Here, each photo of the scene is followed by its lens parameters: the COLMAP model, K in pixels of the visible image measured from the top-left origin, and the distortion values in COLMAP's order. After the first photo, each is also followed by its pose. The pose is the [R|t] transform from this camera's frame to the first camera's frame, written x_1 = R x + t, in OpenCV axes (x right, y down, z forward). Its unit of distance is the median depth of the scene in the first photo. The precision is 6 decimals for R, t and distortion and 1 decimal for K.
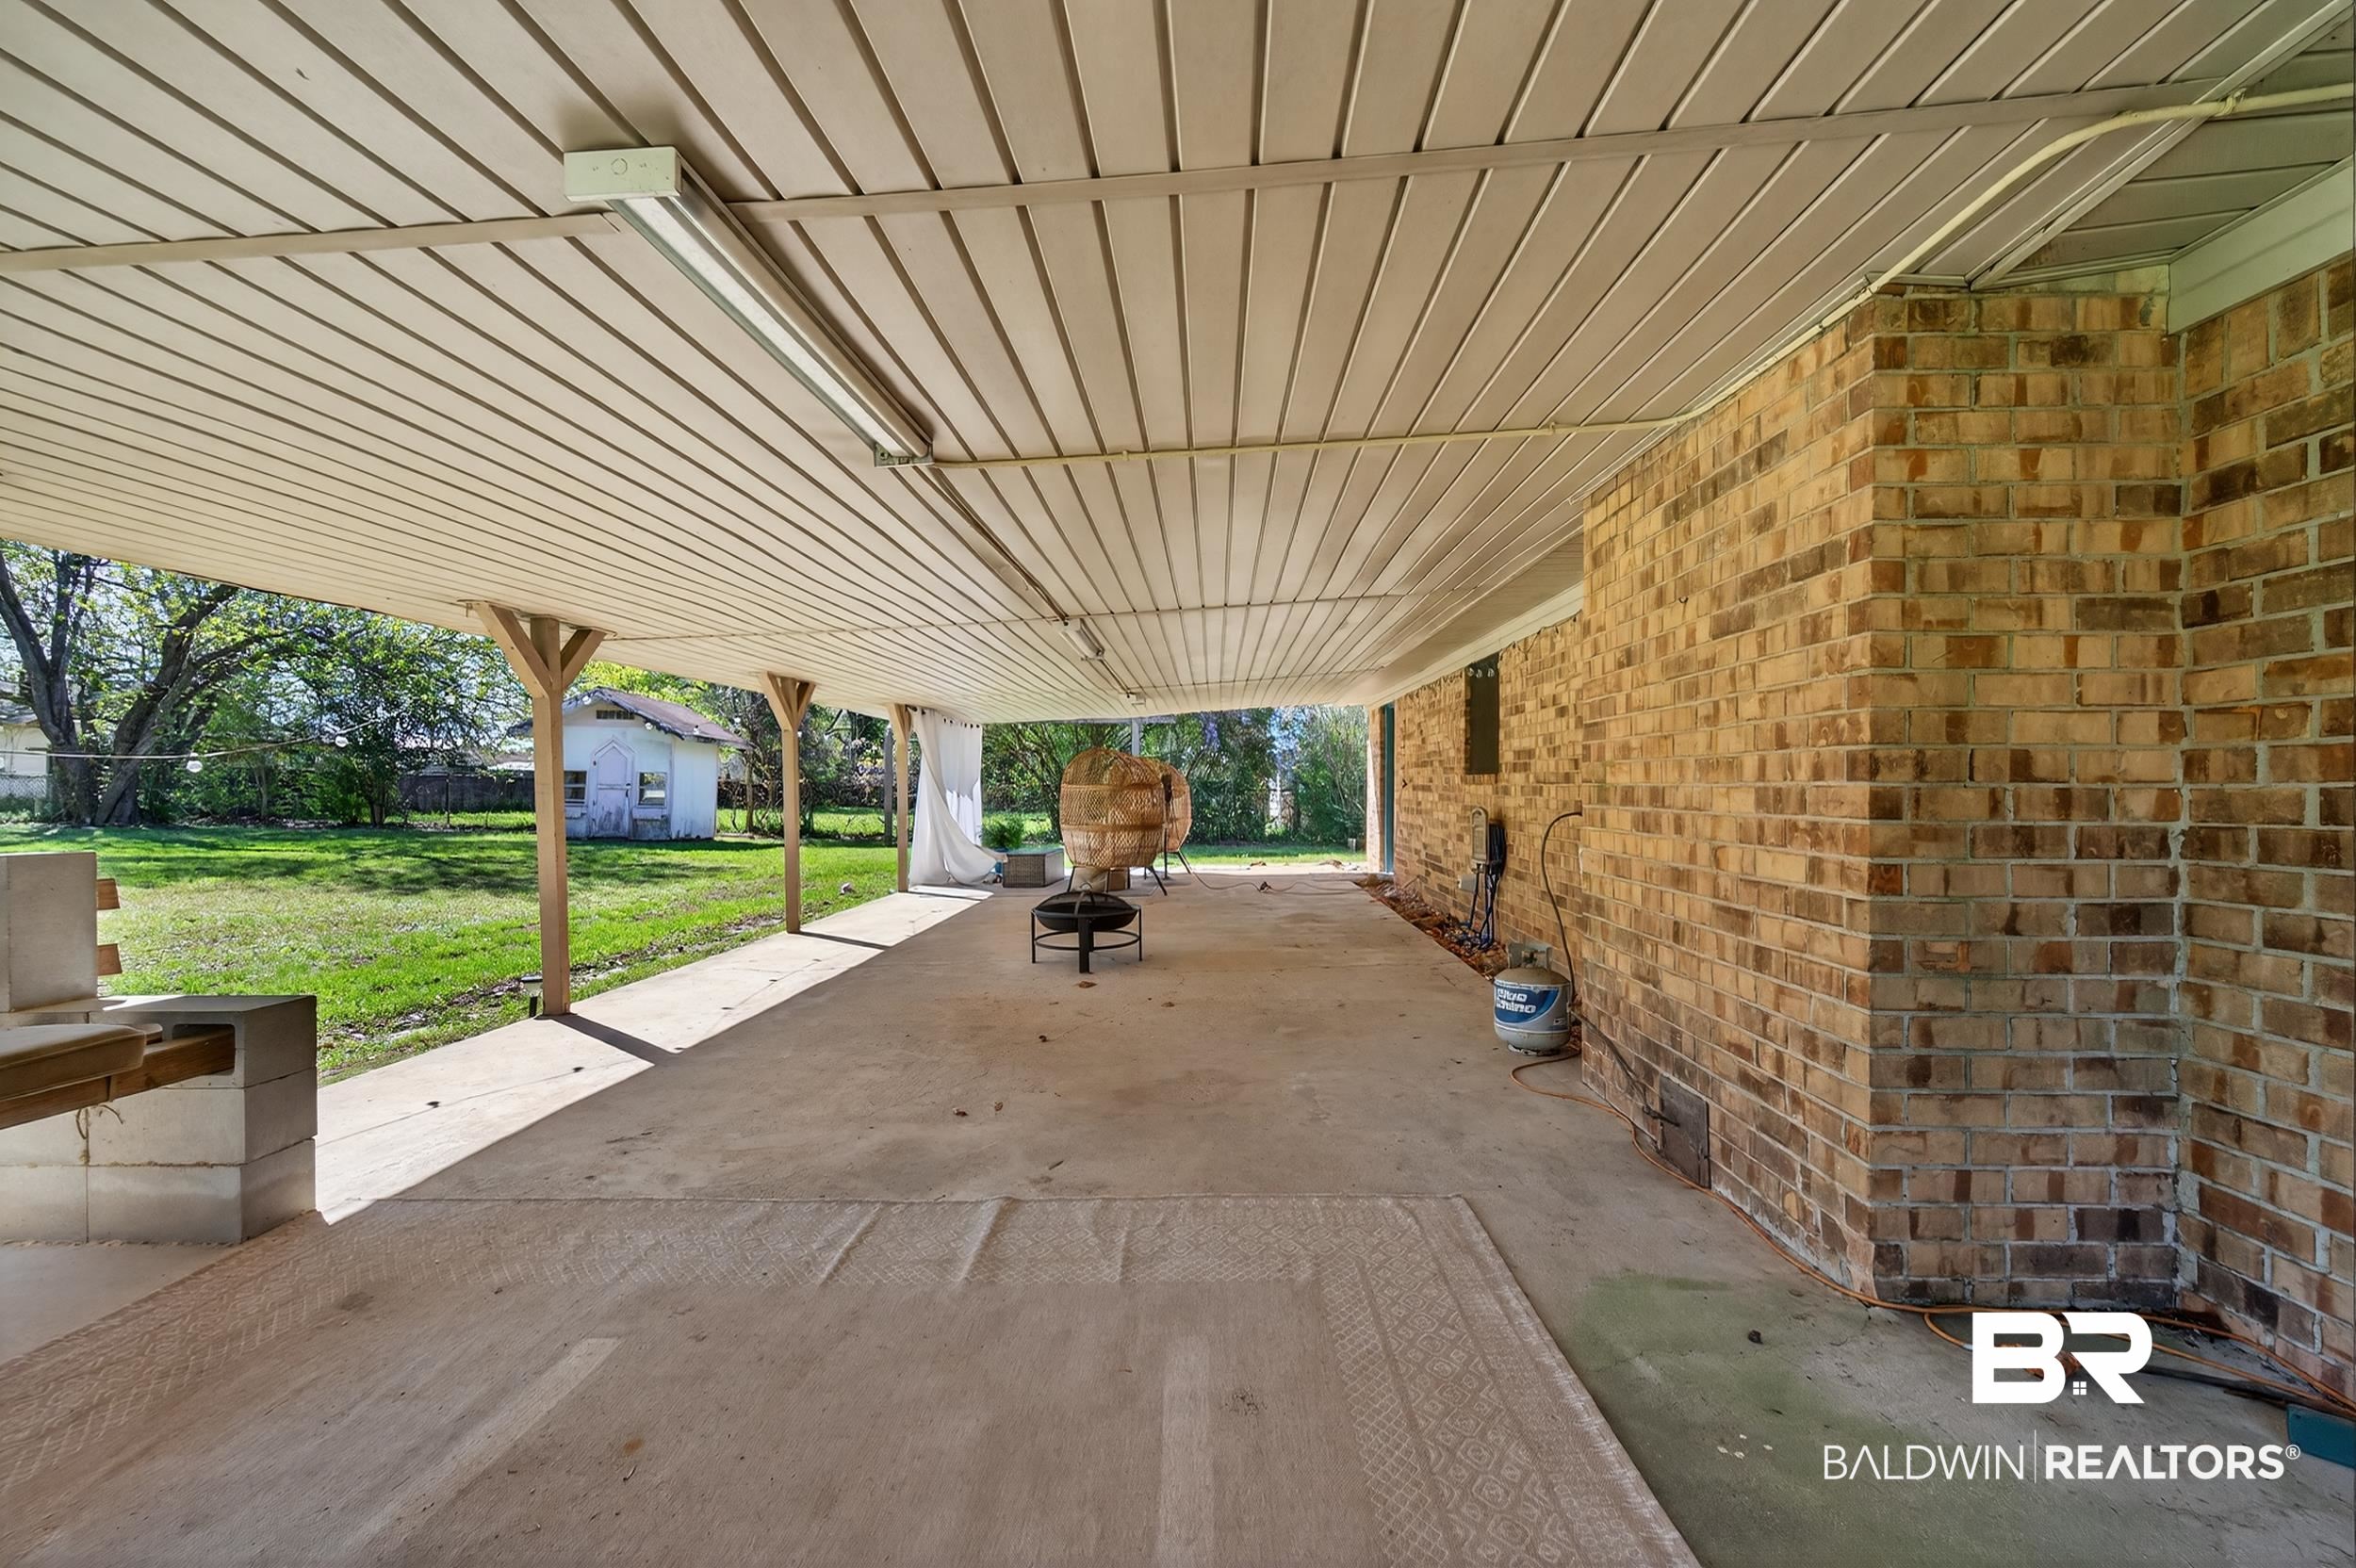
lens RADIAL K [[910.2, 0, 1184.5], [0, 910.2, 780.6], [0, 0, 1]] dist [-0.000695, -0.001154]
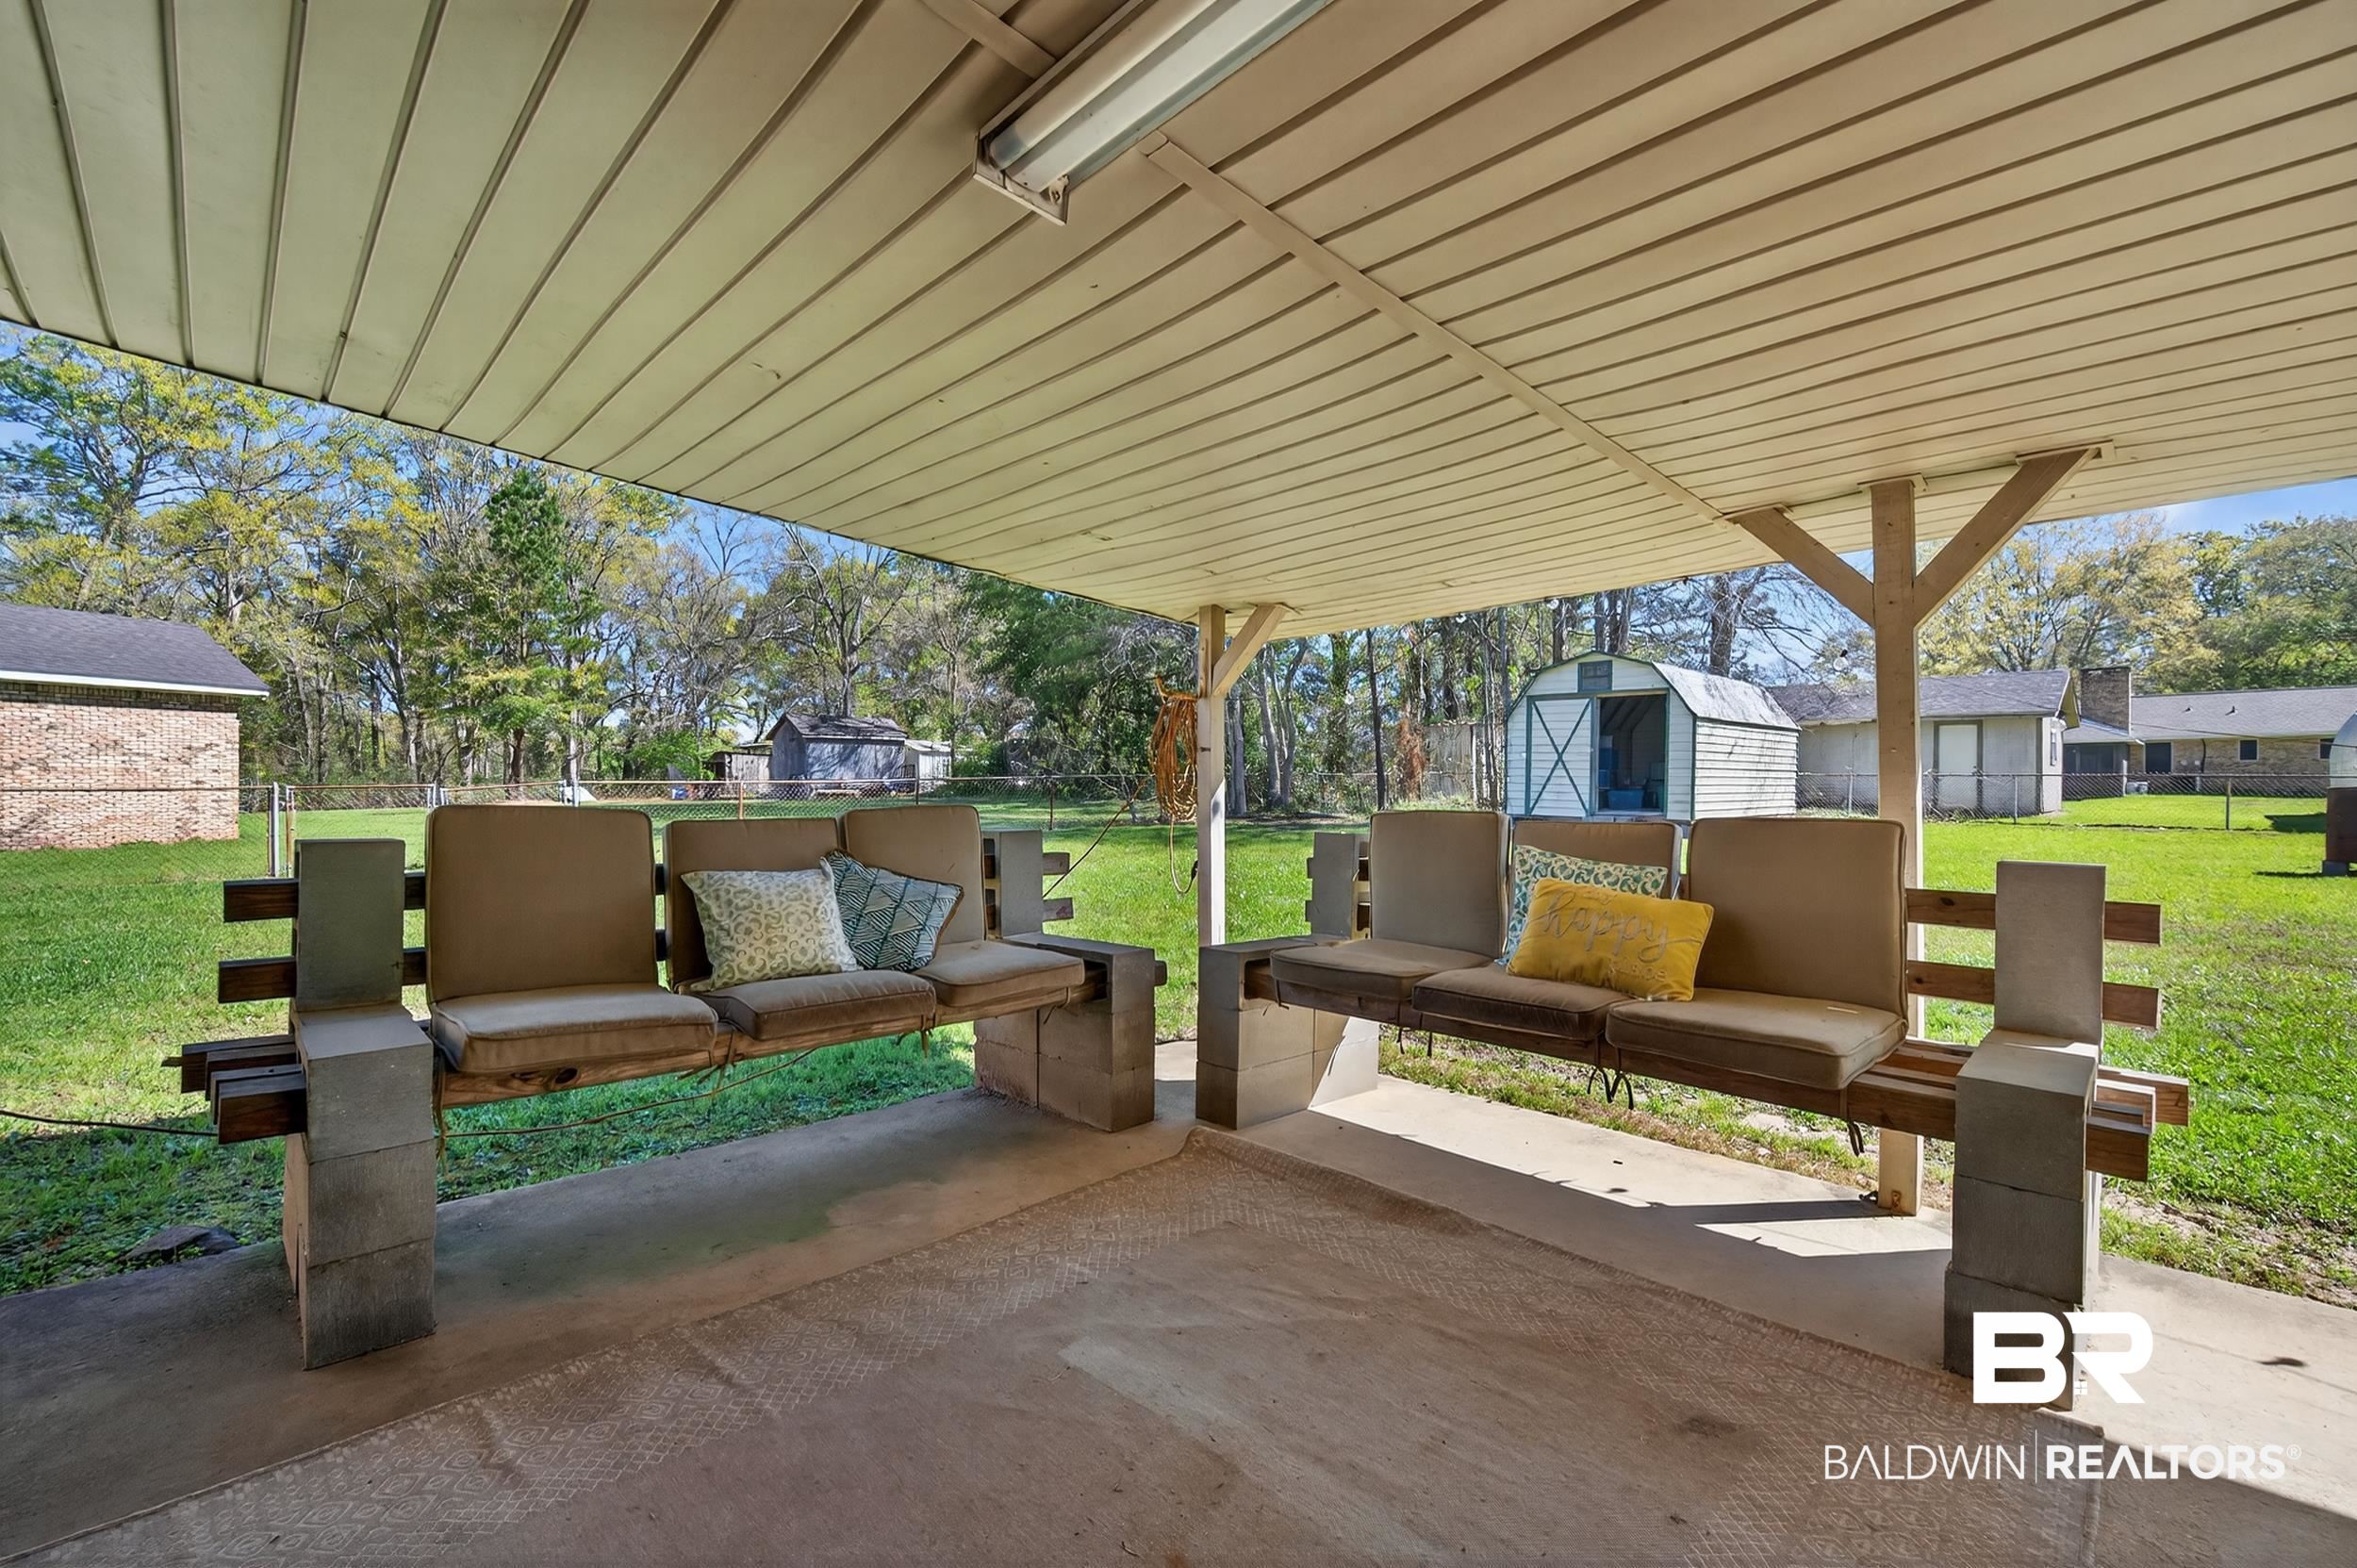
lens RADIAL K [[980.8, 0, 1175.1], [0, 980.8, 785.5], [0, 0, 1]] dist [0.002409, 0.000073]
pose [[-0.684118, -0.010363, -0.729297, 0.016586], [-0.002984, 0.999930, -0.011409, 0.007035], [0.729365, -0.005629, -0.684102, 0.454264]]
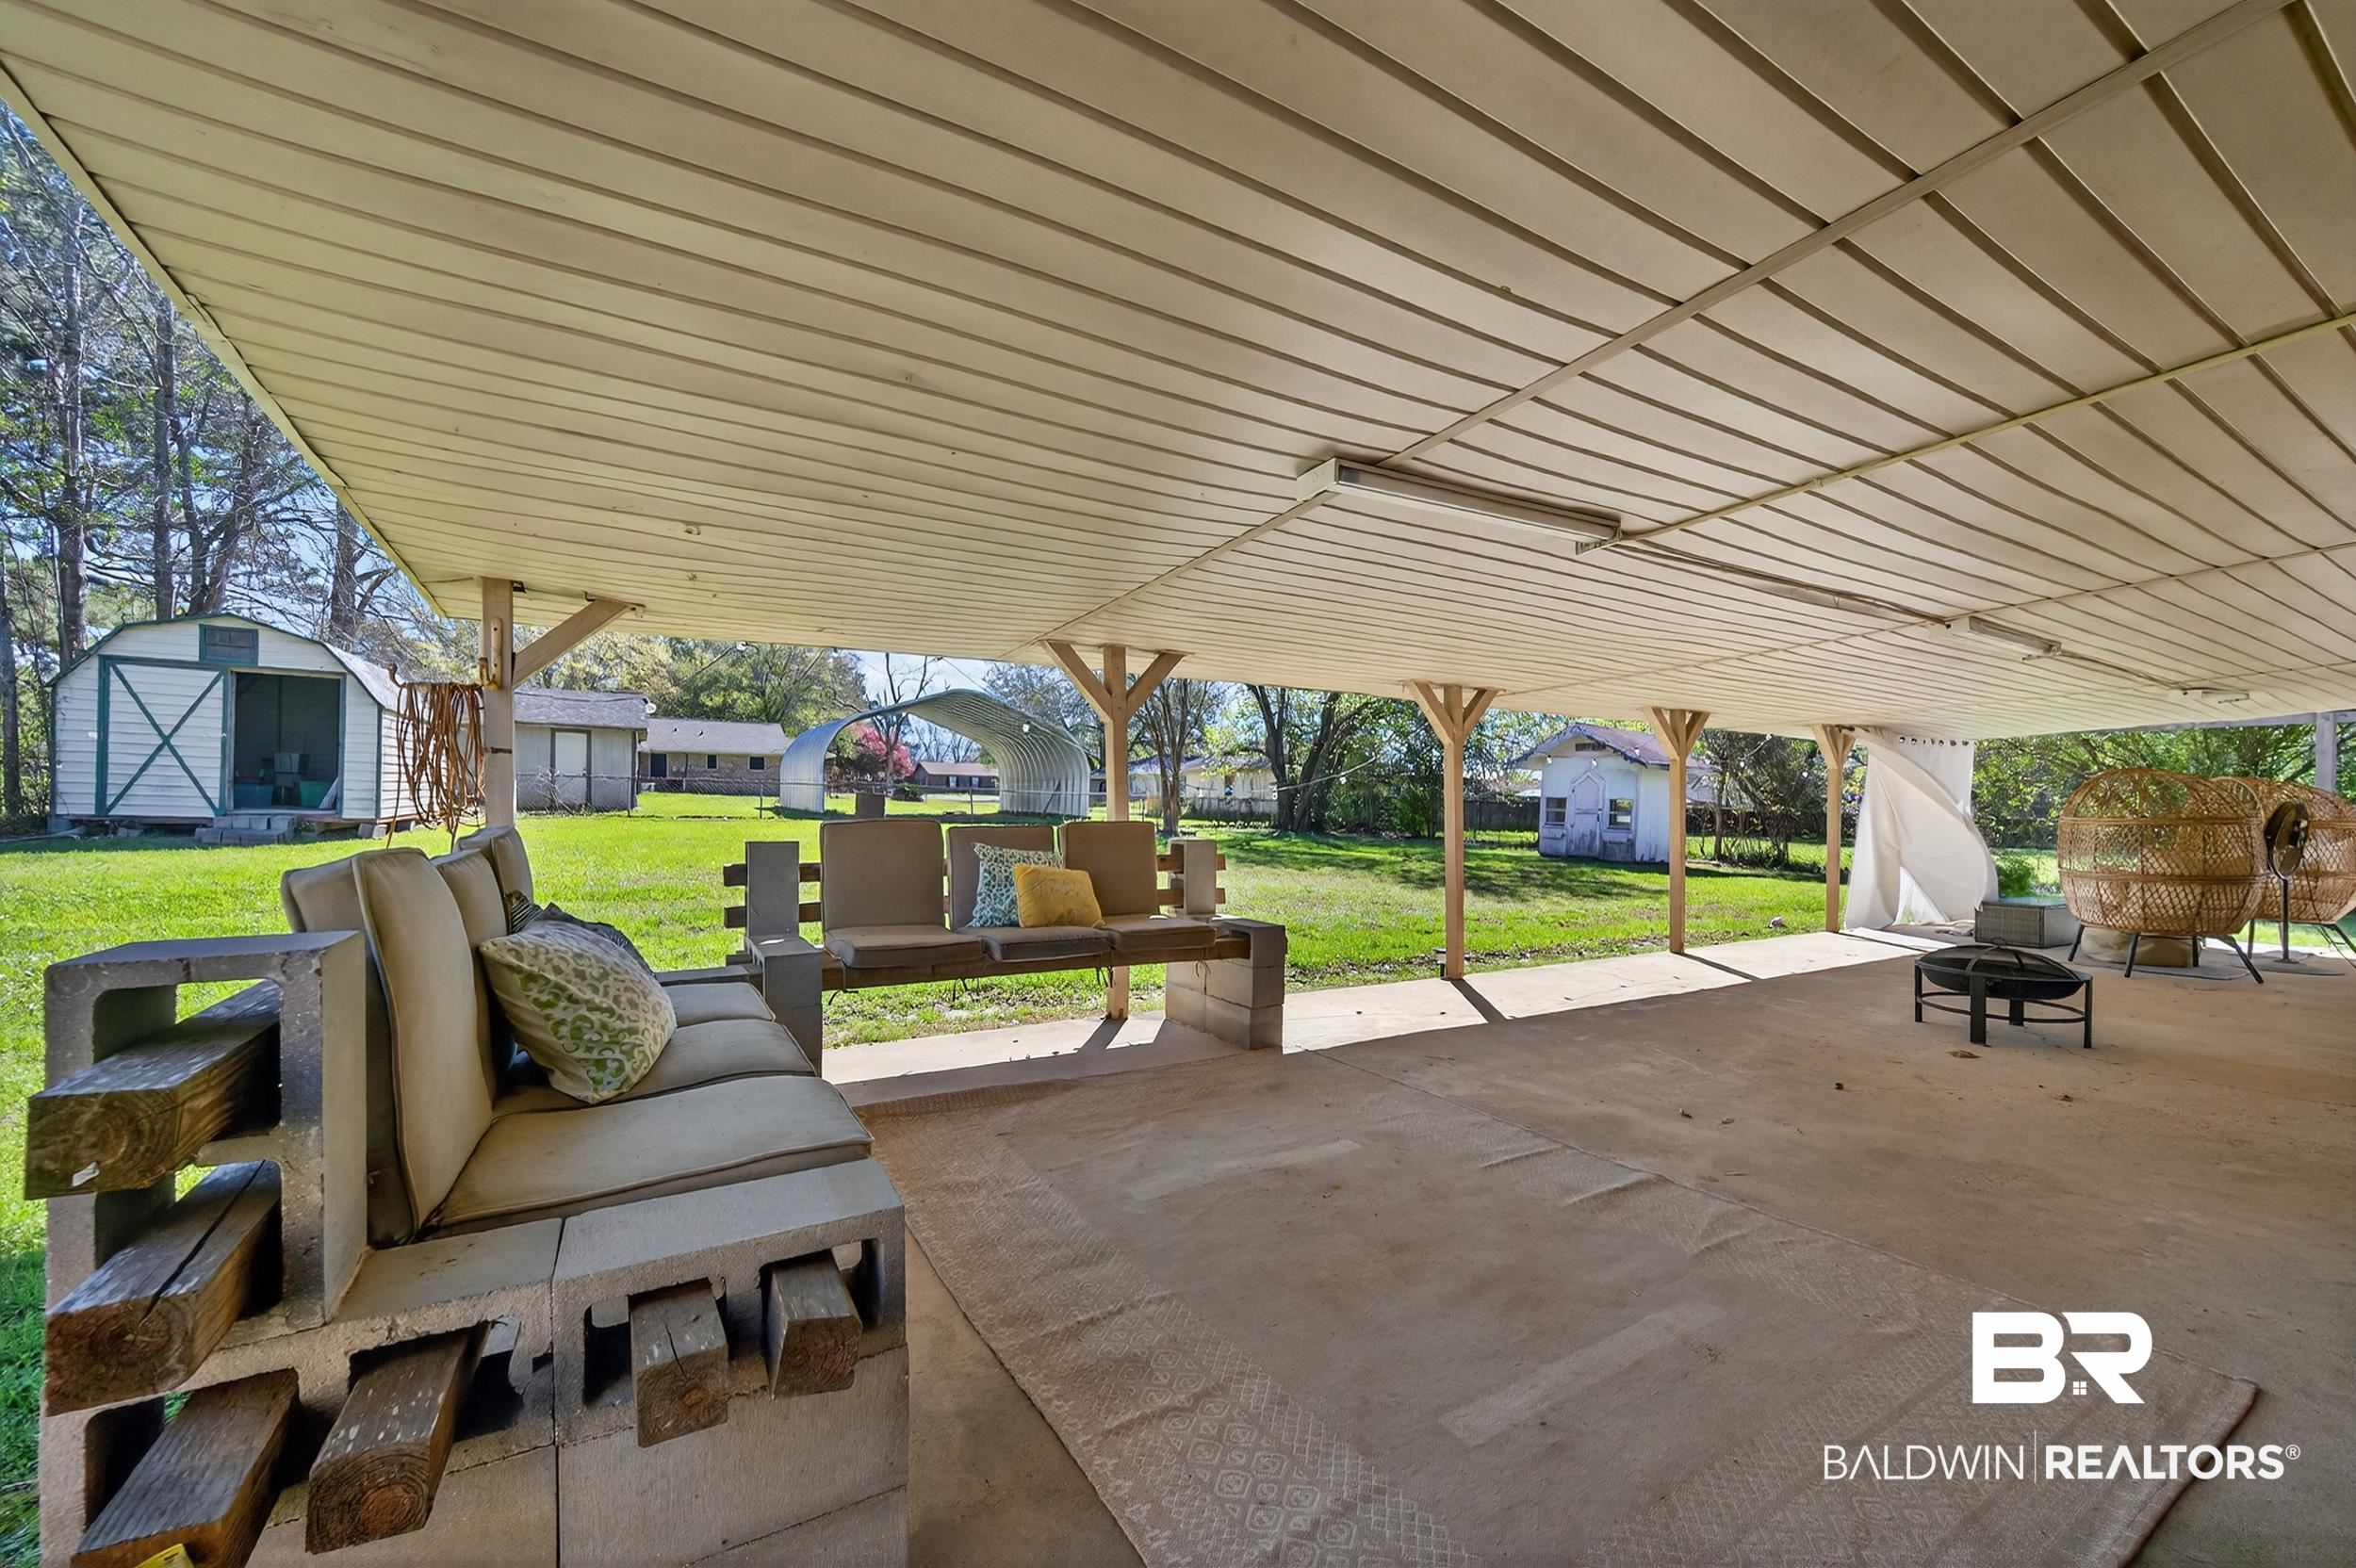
lens RADIAL K [[910.2, 0, 1179.1], [0, 910.2, 799.6], [0, 0, 1]] dist [-0.000695, -0.001154]
pose [[0.528495, 0.003554, -0.848929, 0.200491], [-0.009961, 0.999948, -0.002014, -0.001928], [0.848878, 0.009520, 0.528503, -0.053198]]
